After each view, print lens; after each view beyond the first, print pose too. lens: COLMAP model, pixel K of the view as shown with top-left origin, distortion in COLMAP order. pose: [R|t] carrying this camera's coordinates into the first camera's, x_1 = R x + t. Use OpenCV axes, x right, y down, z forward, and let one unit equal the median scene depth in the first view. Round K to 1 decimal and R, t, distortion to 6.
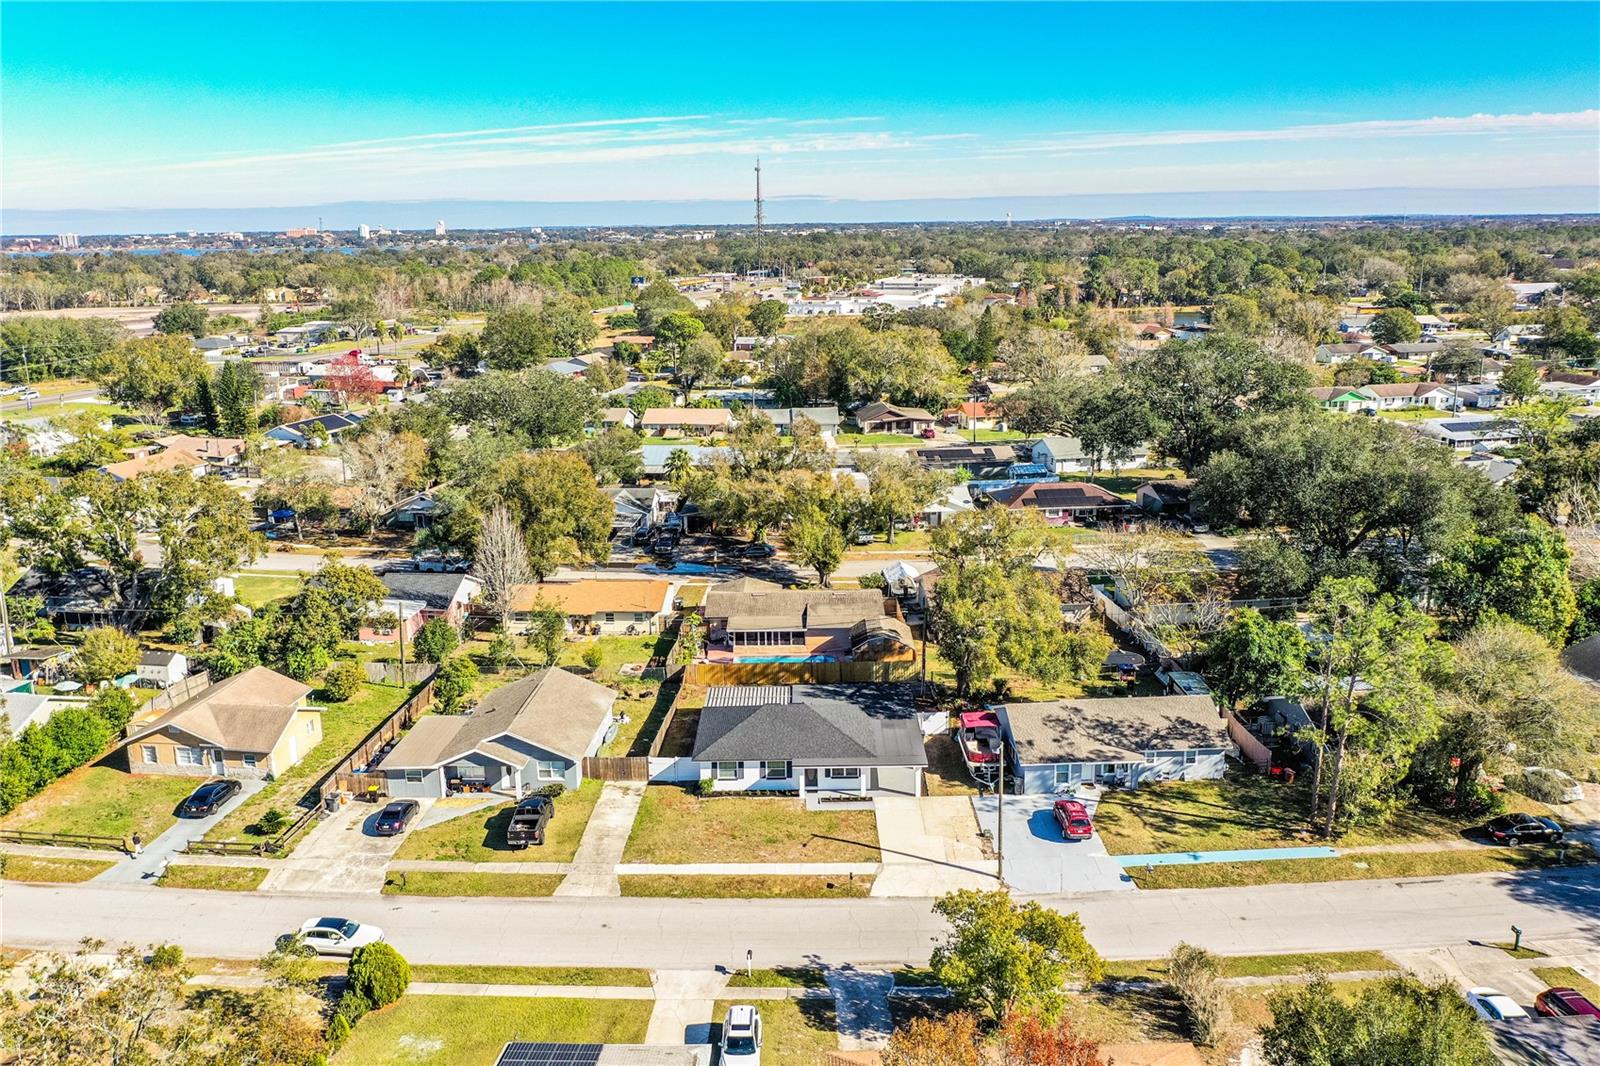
lens RADIAL K [[1265.9, 0, 796.3], [0, 1265.9, 536.0], [0, 0, 1]] dist [-0.004920, 0.006336]
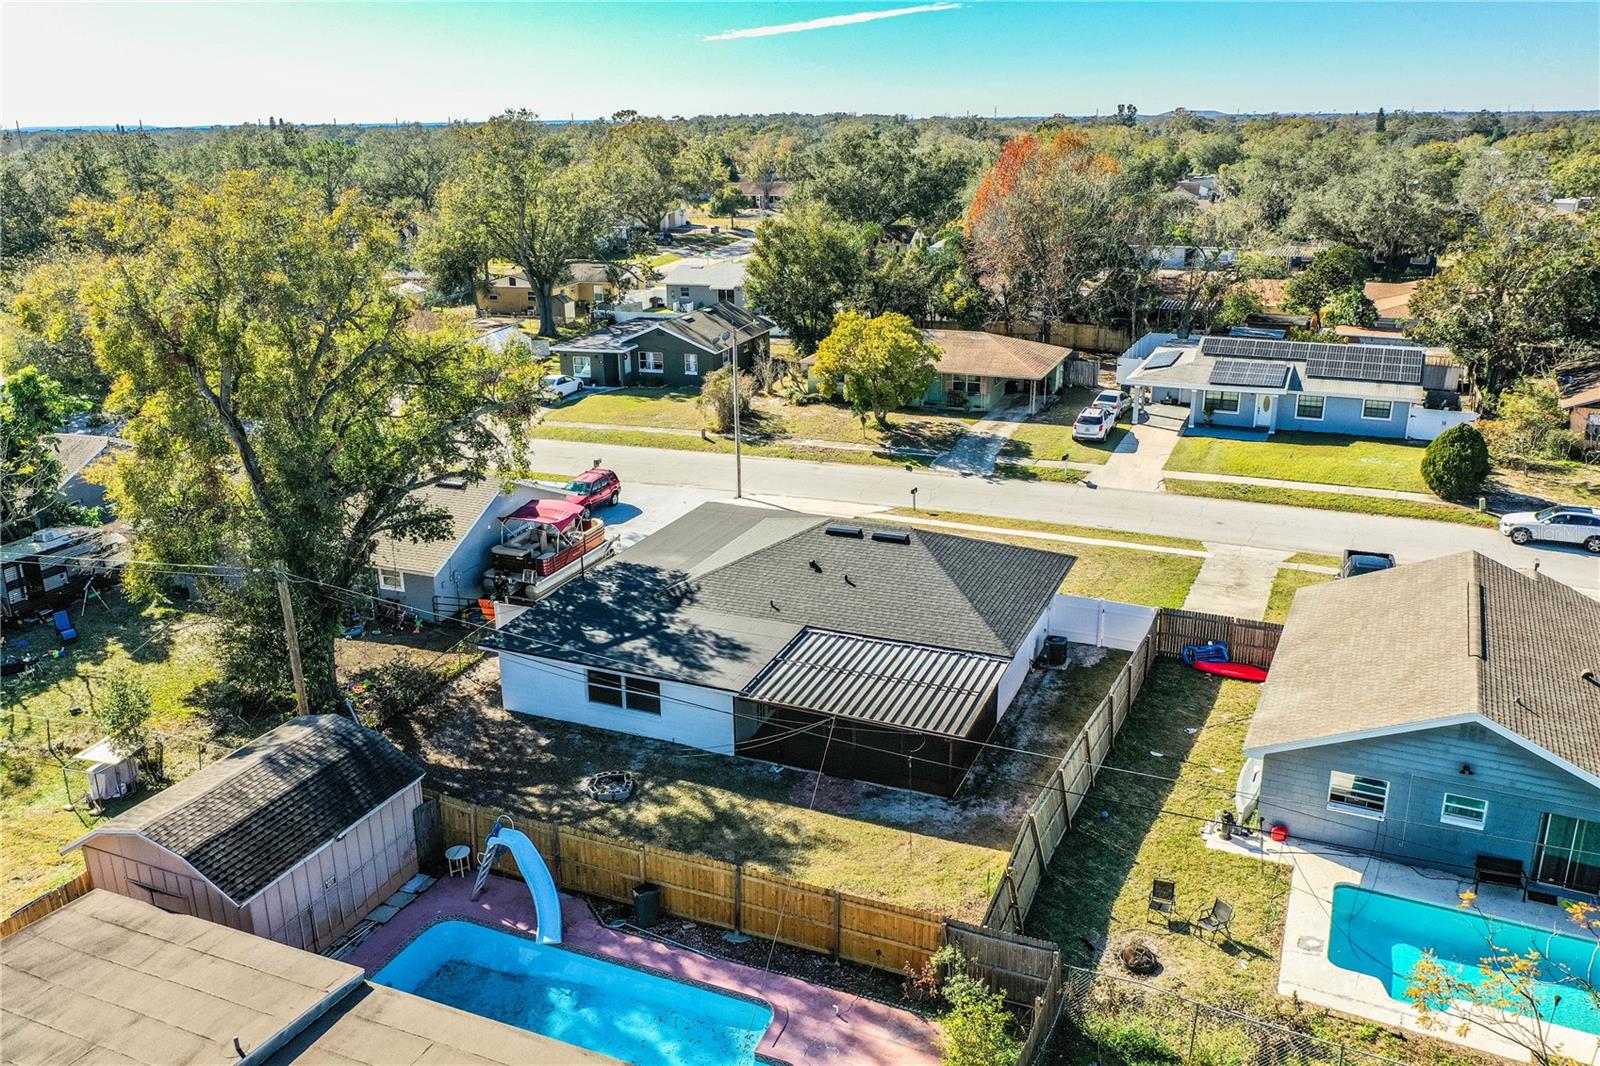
lens RADIAL K [[1265.9, 0, 799.7], [0, 1265.9, 524.2], [0, 0, 1]] dist [-0.004920, 0.006336]
pose [[-0.920848, -0.091523, 0.379028, -0.172353], [0.121945, 0.855705, 0.502890, -0.117788], [-0.370362, 0.509306, -0.776814, 1.417671]]
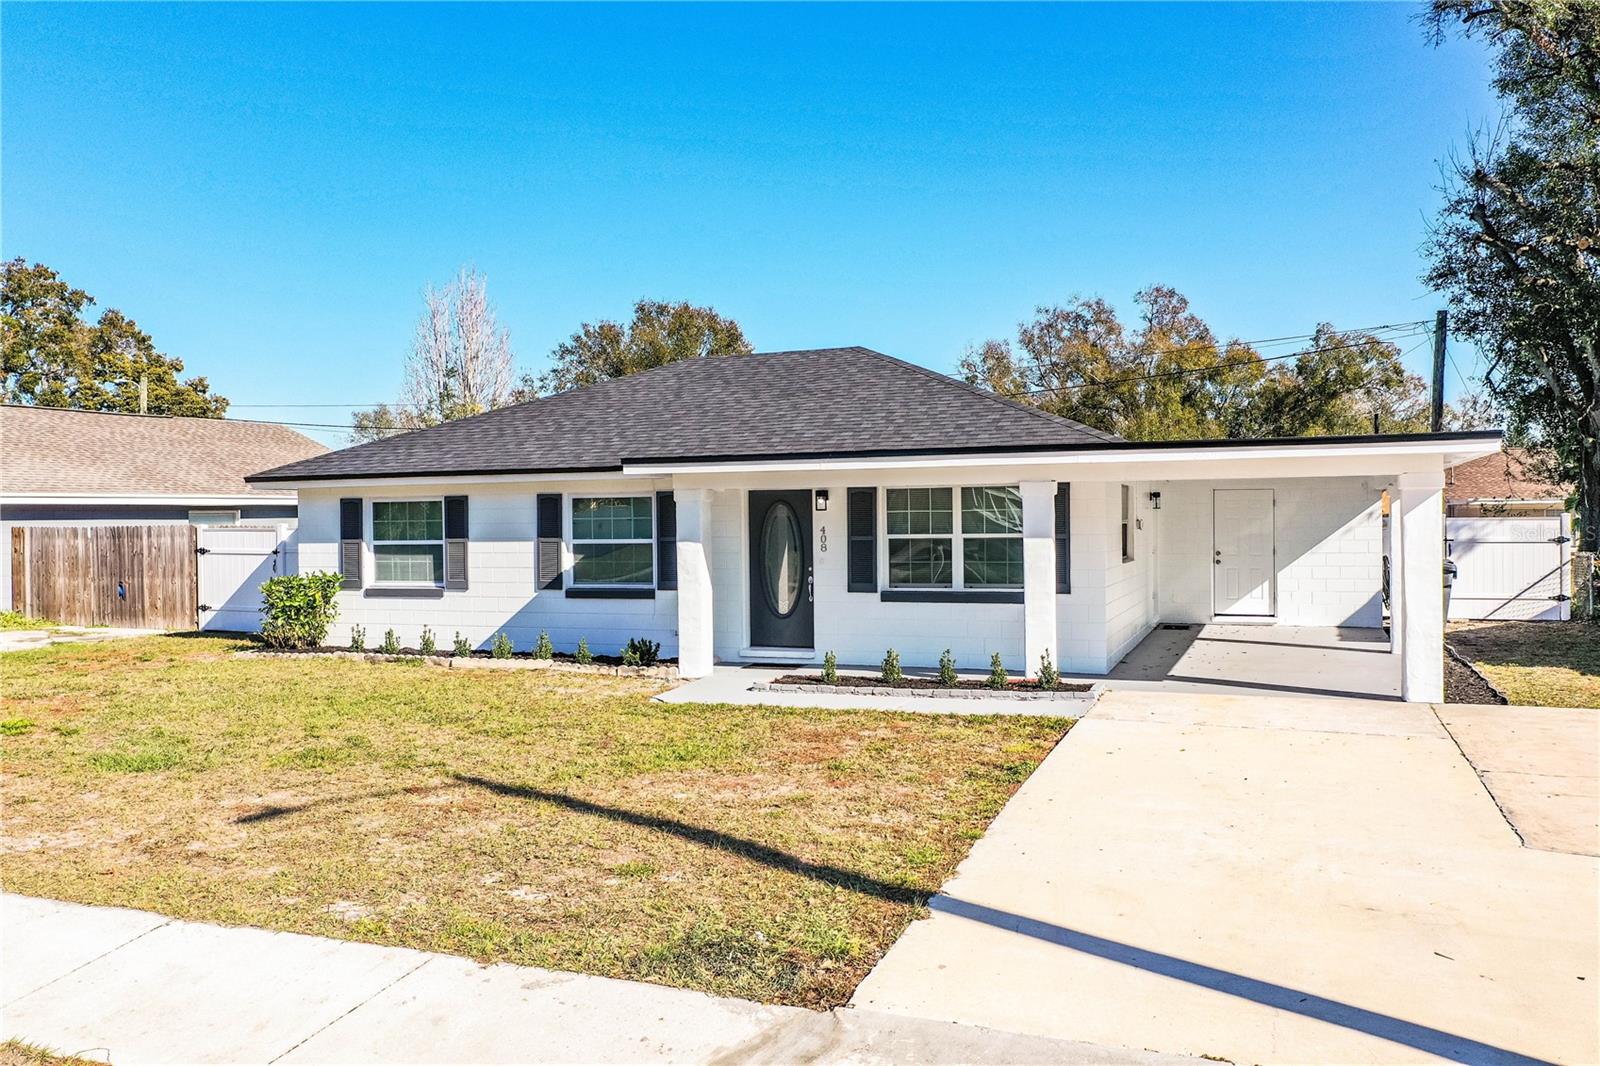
lens RADIAL K [[1265.9, 0, 798.1], [0, 1265.9, 523.8], [0, 0, 1]] dist [-0.004920, 0.006336]
pose [[0.936402, 0.007578, -0.350847, 0.077418], [-0.089386, 0.971942, -0.217576, 0.216934], [0.339354, 0.235099, 0.910806, 0.816663]]
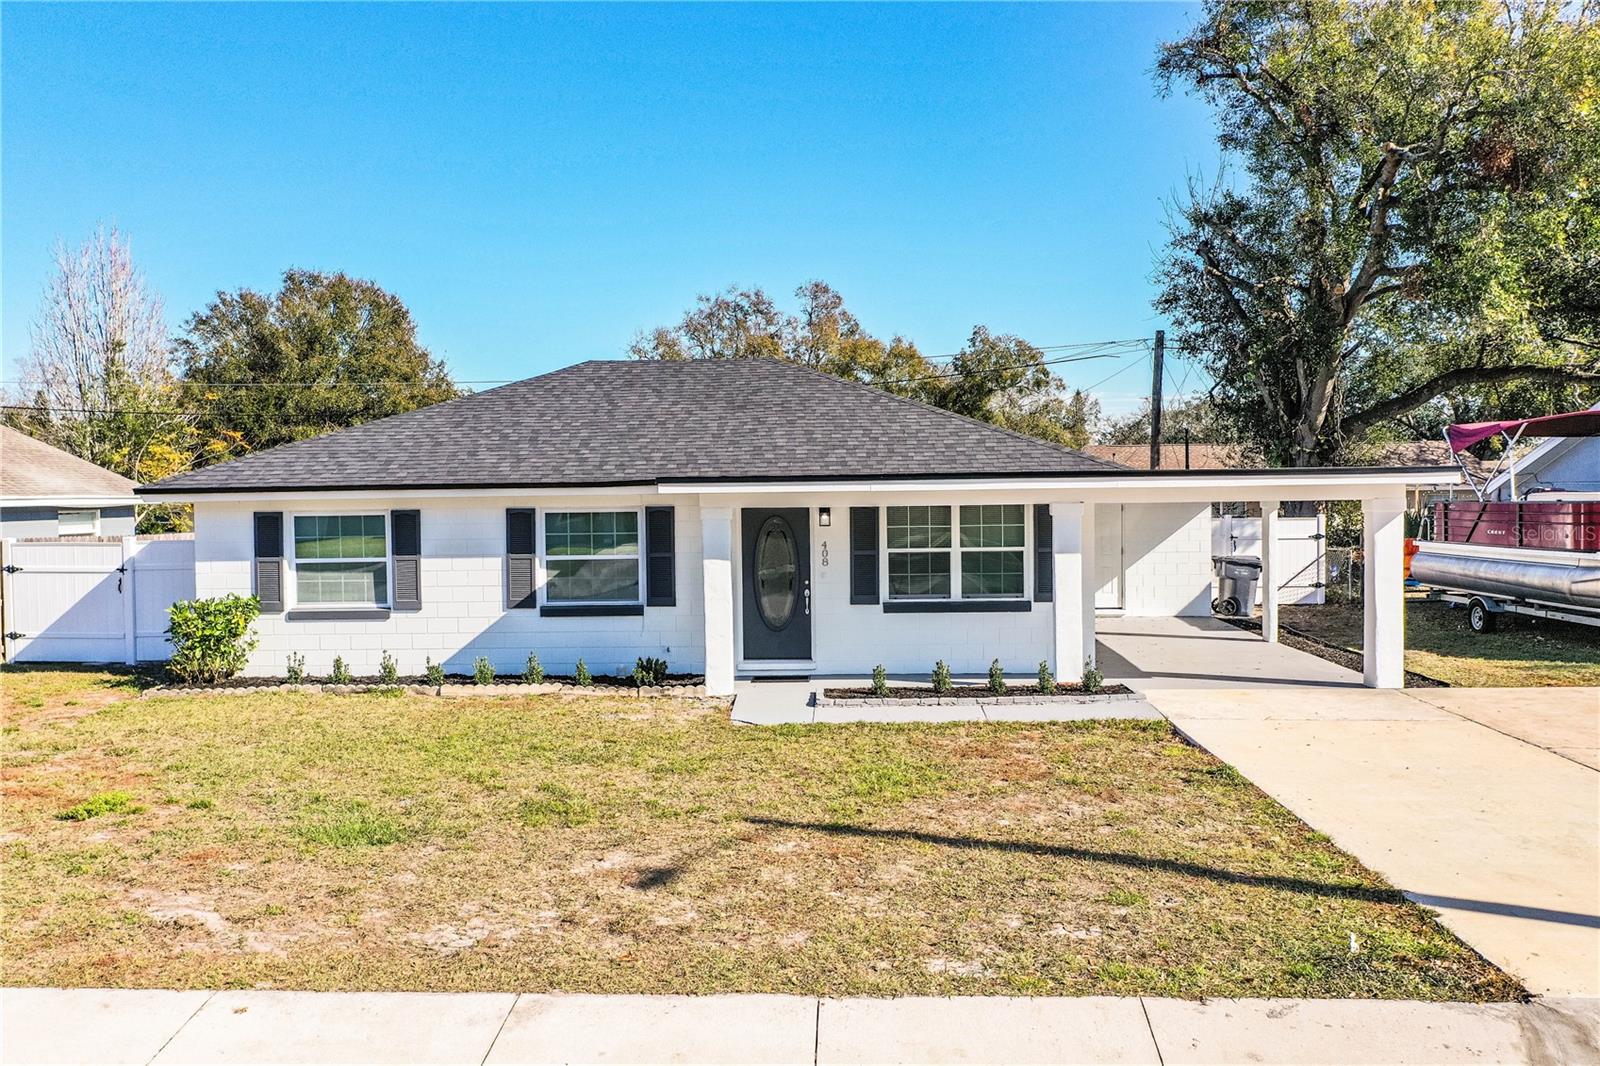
lens RADIAL K [[1265.9, 0, 801.1], [0, 1265.9, 534.5], [0, 0, 1]] dist [-0.004920, 0.006336]
pose [[0.999502, 0.004438, -0.031249, 0.020846], [-0.010866, 0.977929, -0.208656, 0.215648], [0.029634, 0.208892, 0.977490, 0.800183]]
